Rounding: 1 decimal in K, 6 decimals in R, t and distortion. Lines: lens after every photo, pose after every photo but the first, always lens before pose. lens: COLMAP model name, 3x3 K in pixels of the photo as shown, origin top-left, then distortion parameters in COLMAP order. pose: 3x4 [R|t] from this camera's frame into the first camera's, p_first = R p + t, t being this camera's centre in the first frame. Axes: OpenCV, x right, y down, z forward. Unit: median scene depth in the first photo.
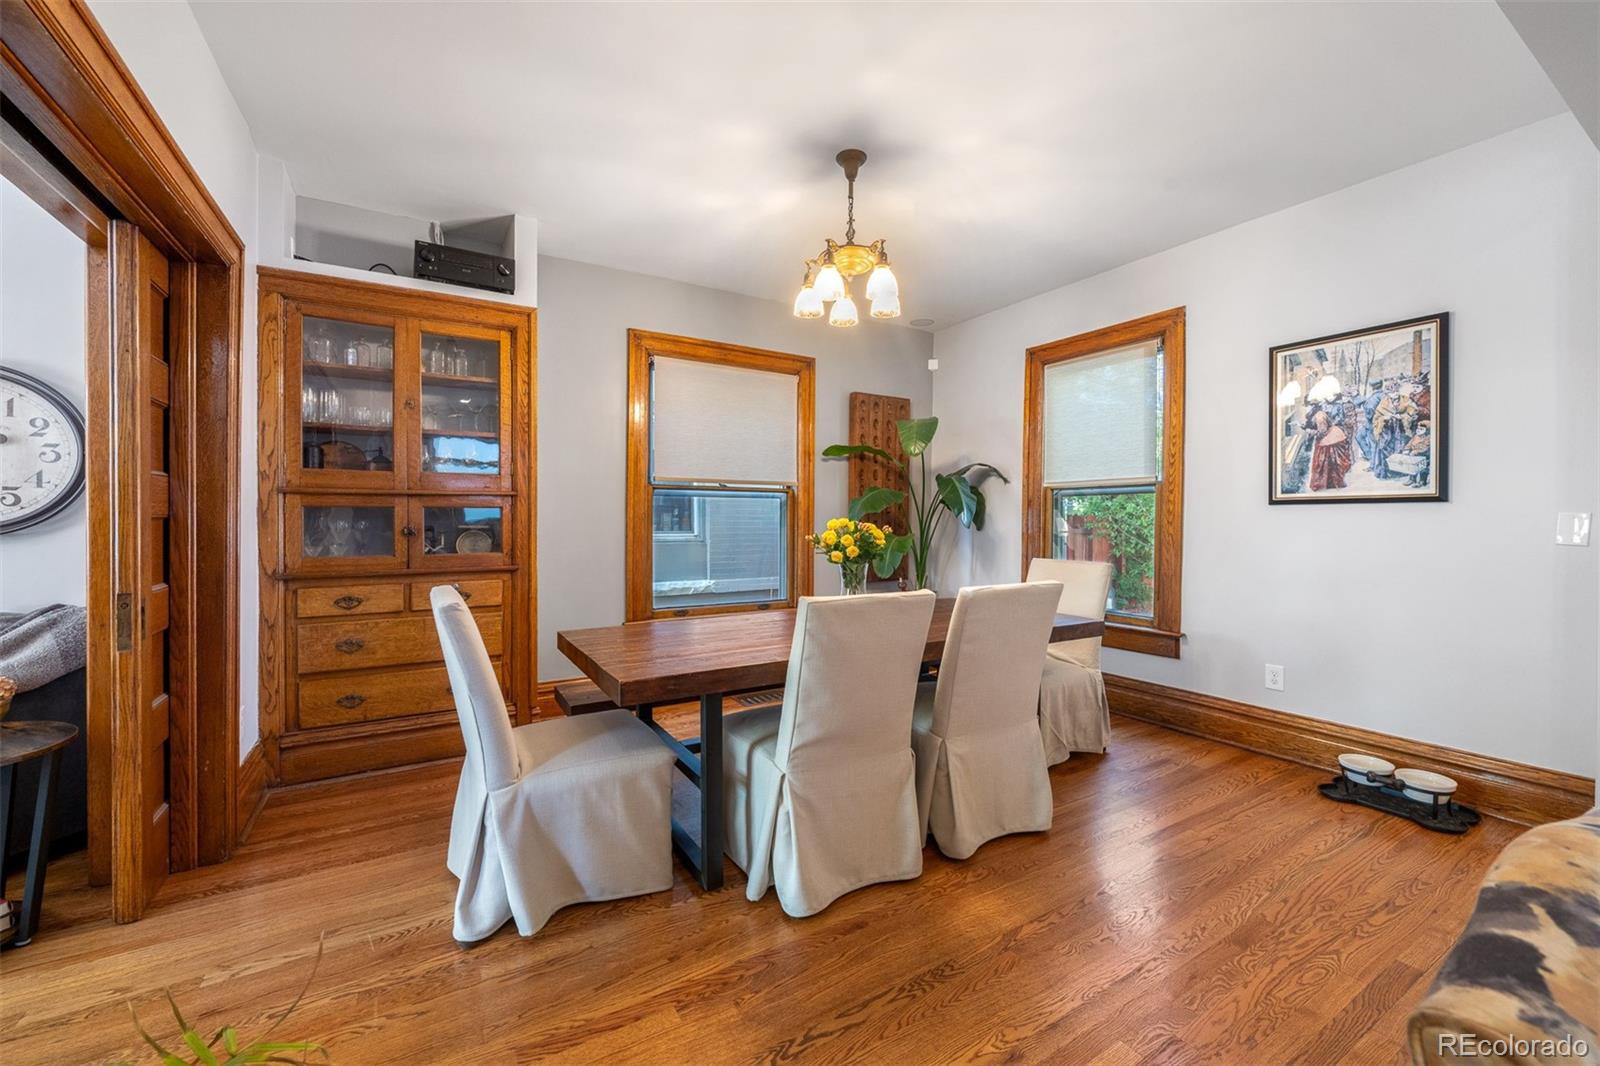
lens RADIAL K [[649.5, 0, 780.1], [0, 649.5, 526.5], [0, 0, 1]] dist [0.001137, -0.000924]
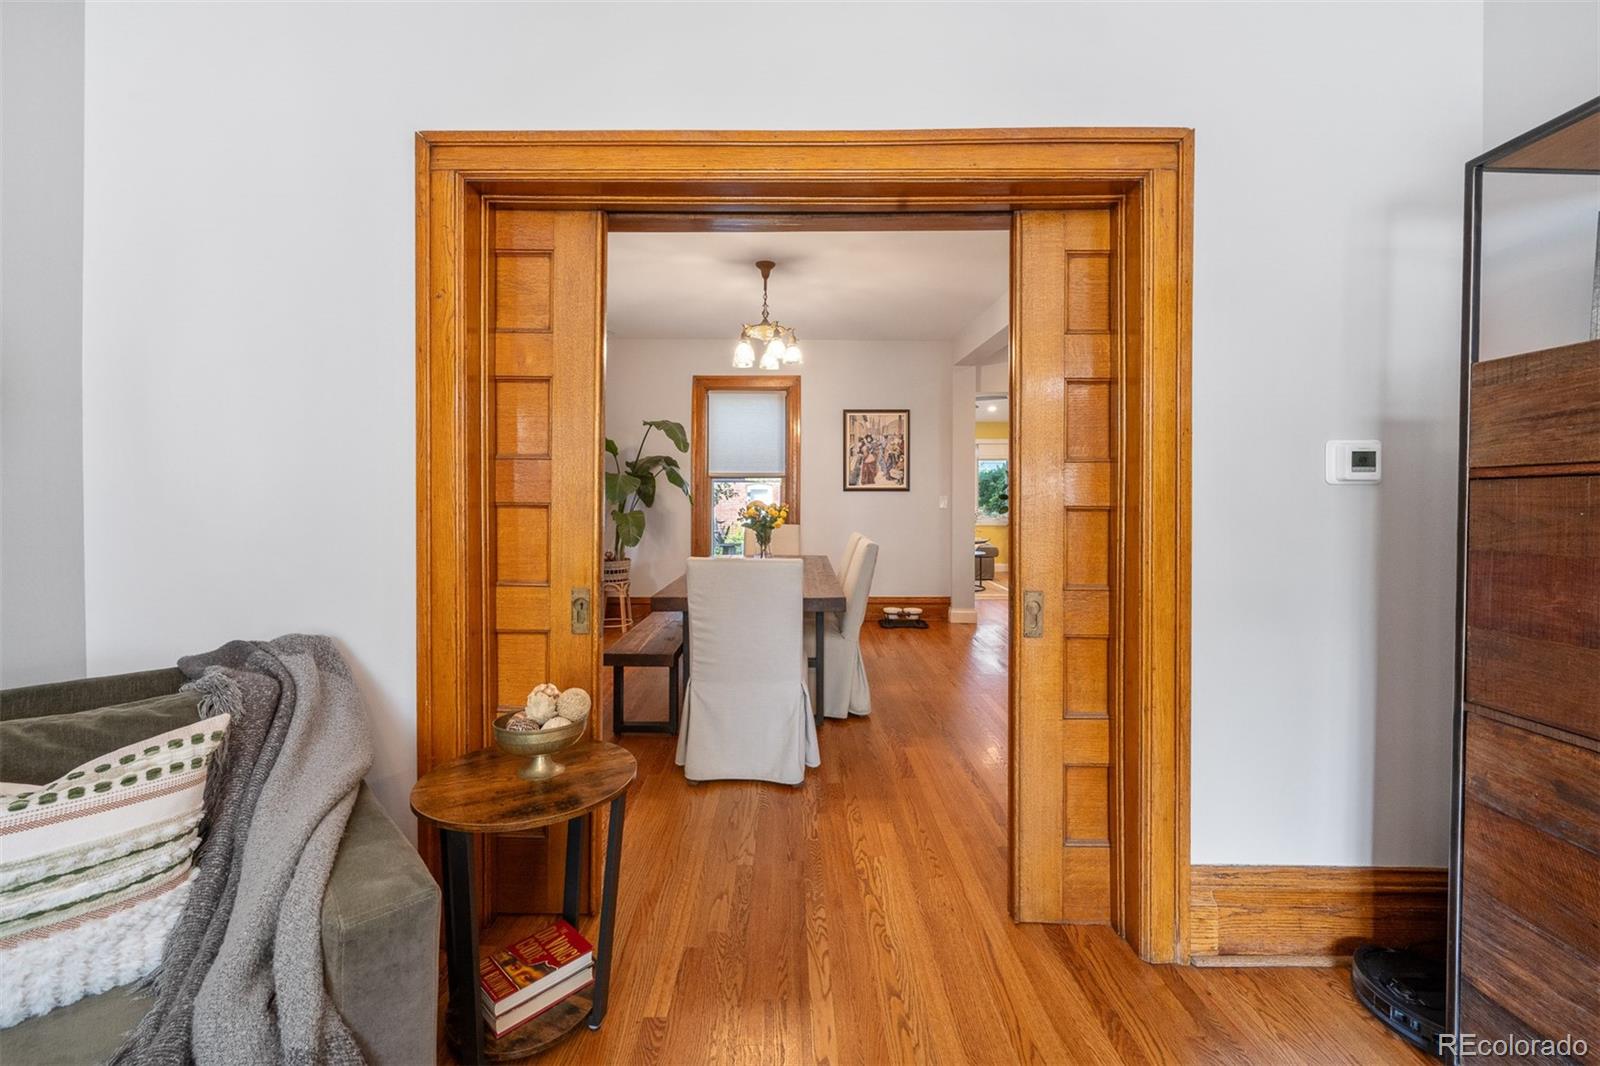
lens RADIAL K [[649.5, 0, 800.9], [0, 649.5, 494.1], [0, 0, 1]] dist [0.001137, -0.000924]
pose [[0.502454, 0.000909, 0.864604, -1.094451], [0.007040, 0.999962, -0.005143, -0.017180], [-0.864575, 0.008671, 0.502428, 0.156851]]
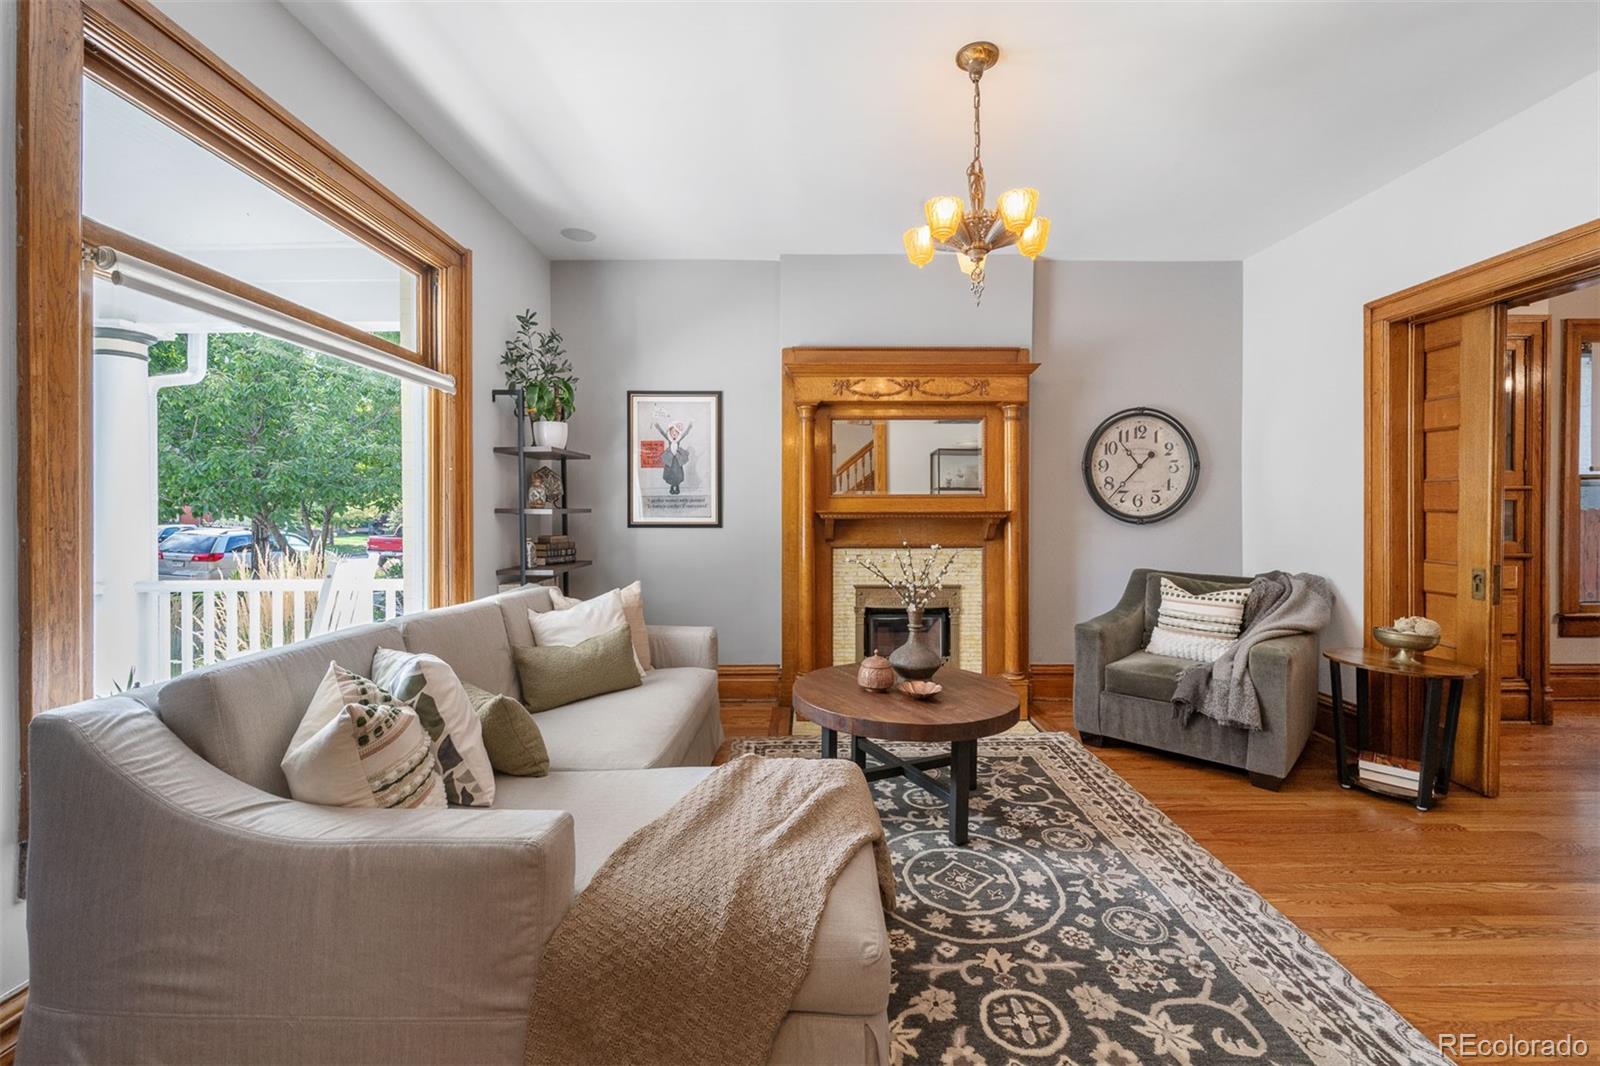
lens RADIAL K [[649.5, 0, 813.2], [0, 649.5, 512.6], [0, 0, 1]] dist [0.001137, -0.000924]
pose [[0.865315, 0.000799, -0.501228, -1.010971], [-0.001182, 0.999999, -0.000446, -0.007754], [0.501228, 0.000978, 0.865315, -0.613358]]
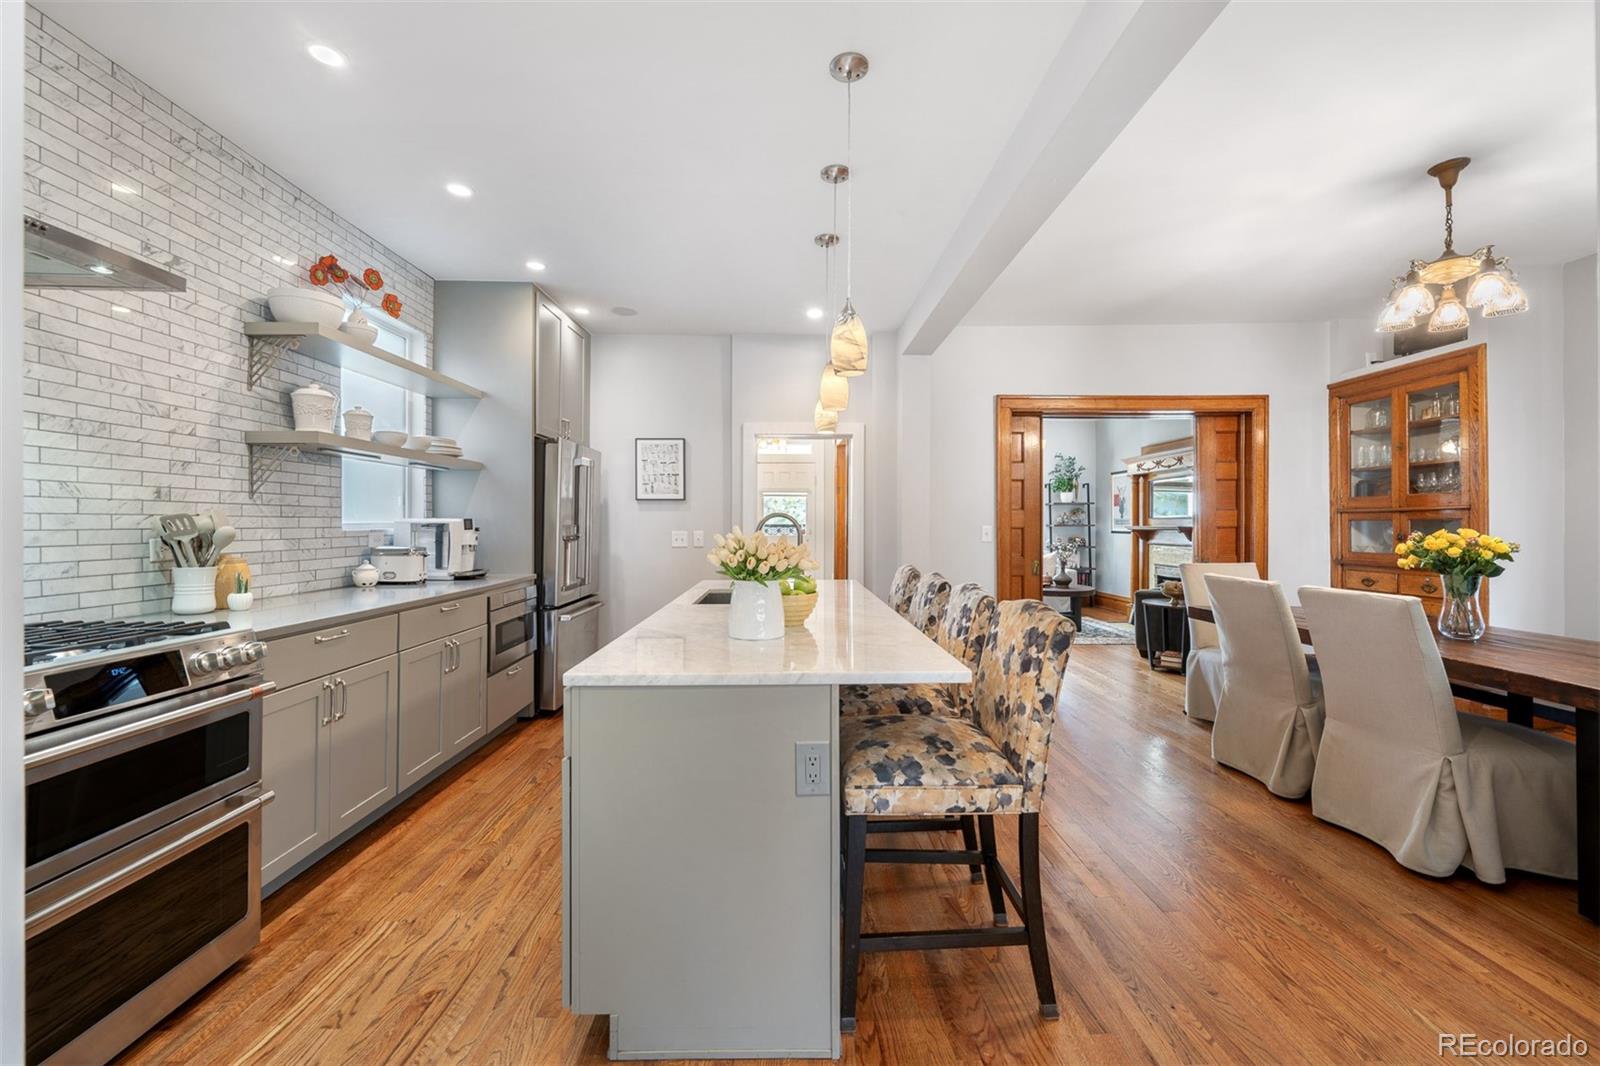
lens RADIAL K [[649.5, 0, 802.7], [0, 649.5, 516.7], [0, 0, 1]] dist [0.001137, -0.000924]
pose [[-0.489823, -0.013863, -0.871712, 1.387875], [-0.011223, 0.999891, -0.009595, -0.008868], [0.871750, 0.005084, -0.489925, 0.602578]]
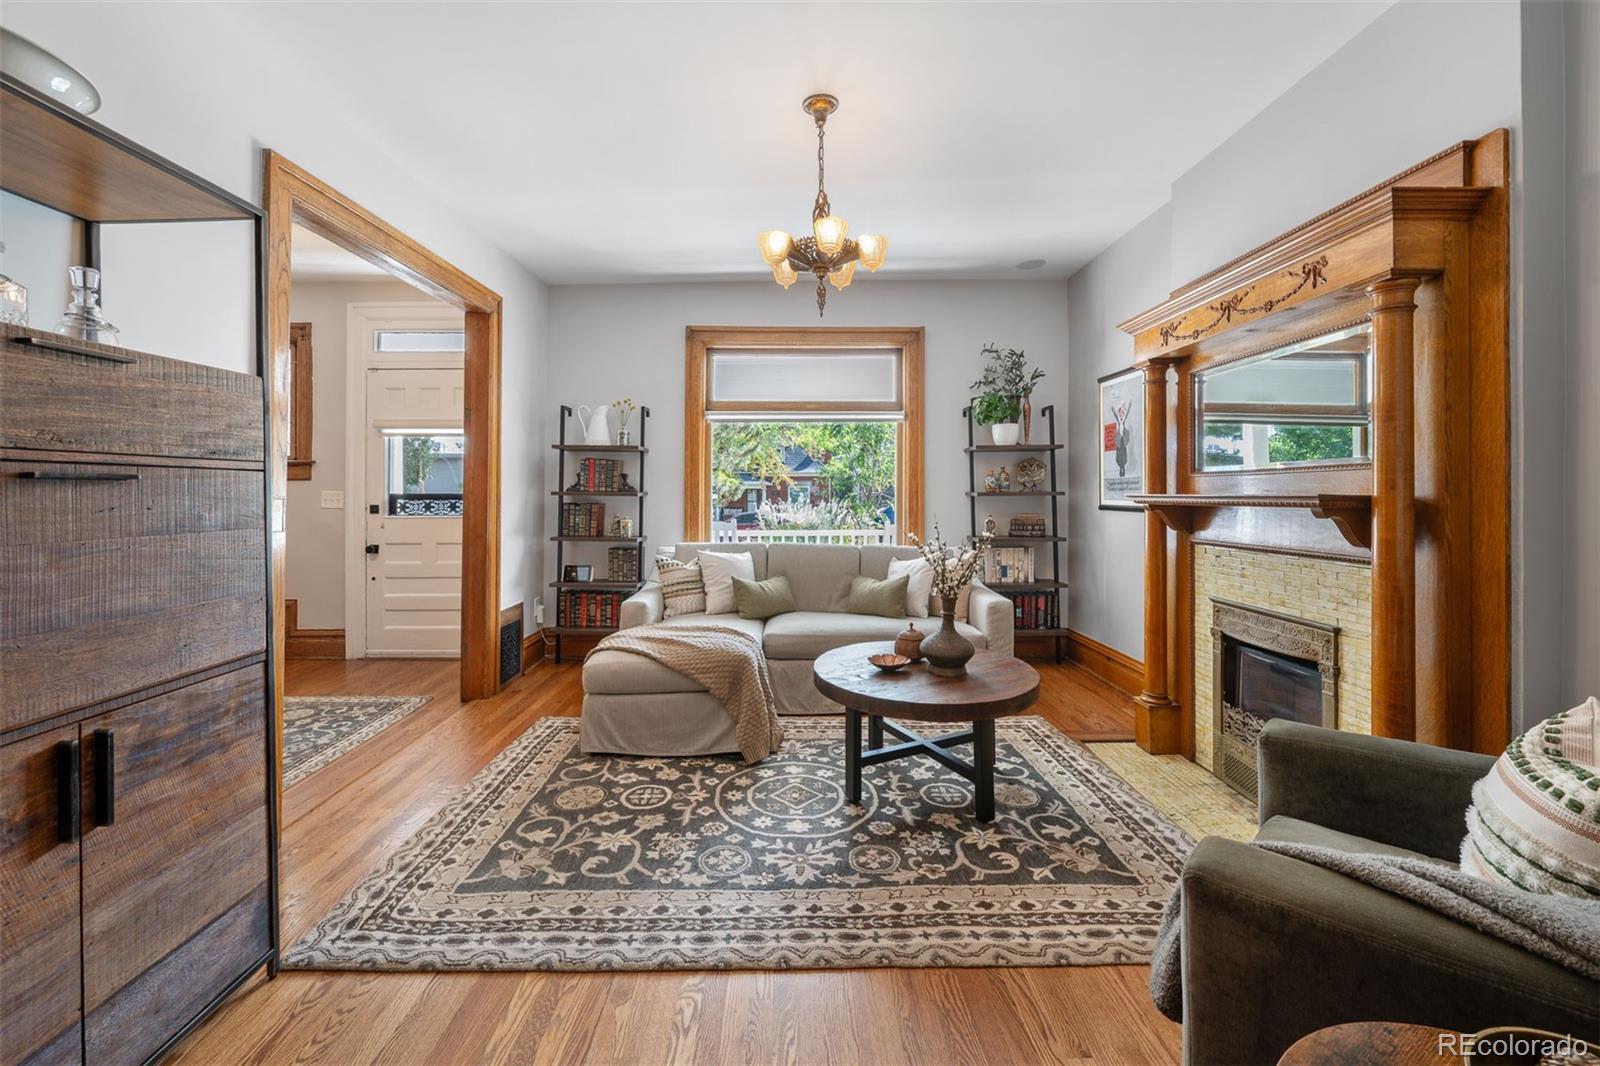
lens RADIAL K [[649.5, 0, 802.1], [0, 649.5, 486.8], [0, 0, 1]] dist [0.001137, -0.000924]
pose [[-0.495565, -0.008843, -0.868526, -0.479908], [-0.002521, 0.999959, -0.008743, -0.012931], [0.868567, -0.002143, -0.495567, 0.506544]]
